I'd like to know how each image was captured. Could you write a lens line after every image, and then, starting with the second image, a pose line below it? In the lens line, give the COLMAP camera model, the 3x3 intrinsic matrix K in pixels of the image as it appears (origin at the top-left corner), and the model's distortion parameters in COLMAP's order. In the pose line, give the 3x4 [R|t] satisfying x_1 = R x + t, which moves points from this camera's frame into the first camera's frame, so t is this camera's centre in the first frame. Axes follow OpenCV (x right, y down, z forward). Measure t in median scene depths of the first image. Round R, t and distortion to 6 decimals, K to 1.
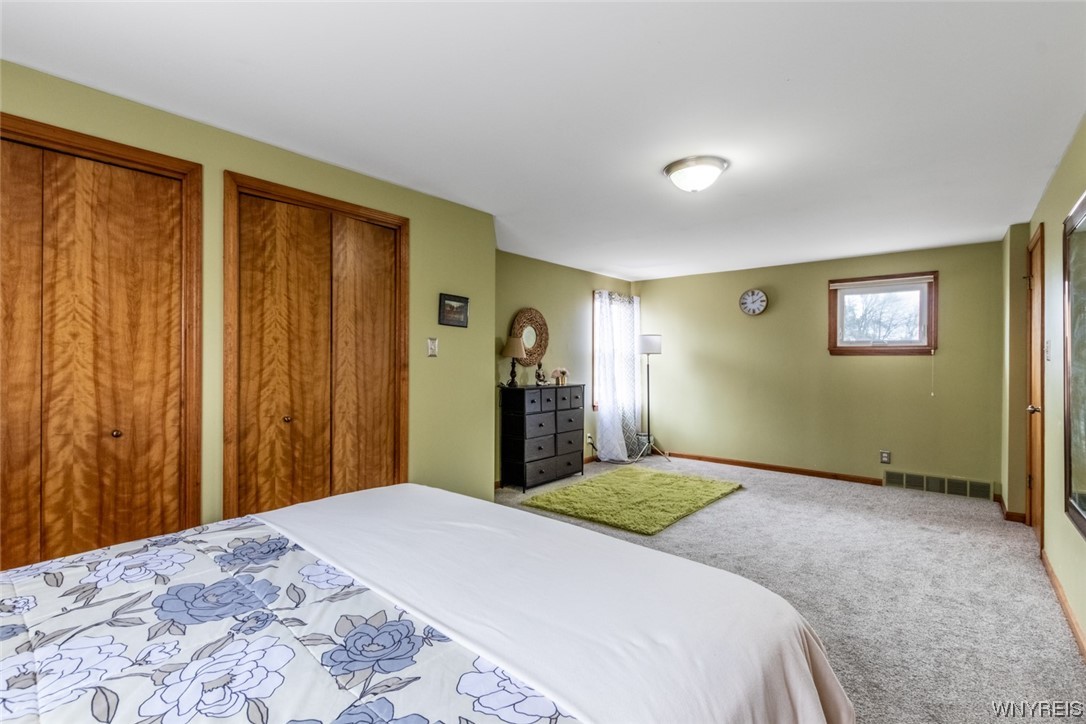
lens RADIAL K [[498.7, 0, 543.0], [0, 498.7, 362.0], [0, 0, 1]] dist [-0.015918, -0.000191]
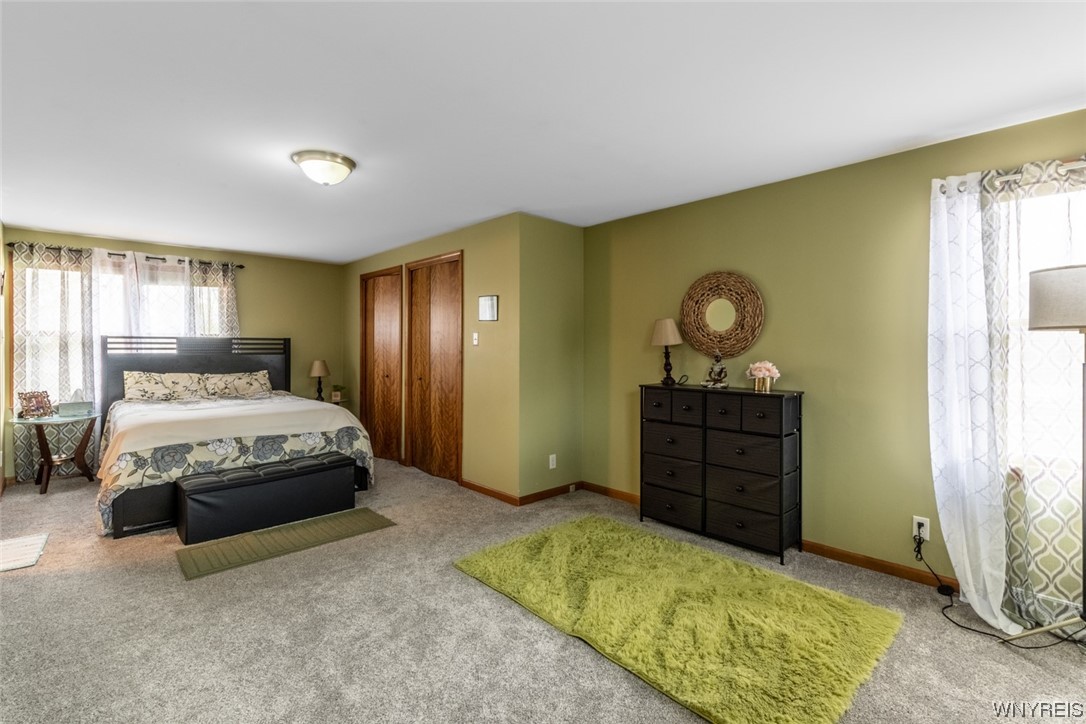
lens RADIAL K [[504.7, 0, 541.1], [0, 504.7, 345.8], [0, 0, 1]] dist [-0.000140, -0.000030]
pose [[-0.164308, -0.003739, -0.986402, 0.729910], [0.002054, 0.999989, -0.004132, -0.005884], [0.986407, -0.002705, -0.164299, 0.933033]]
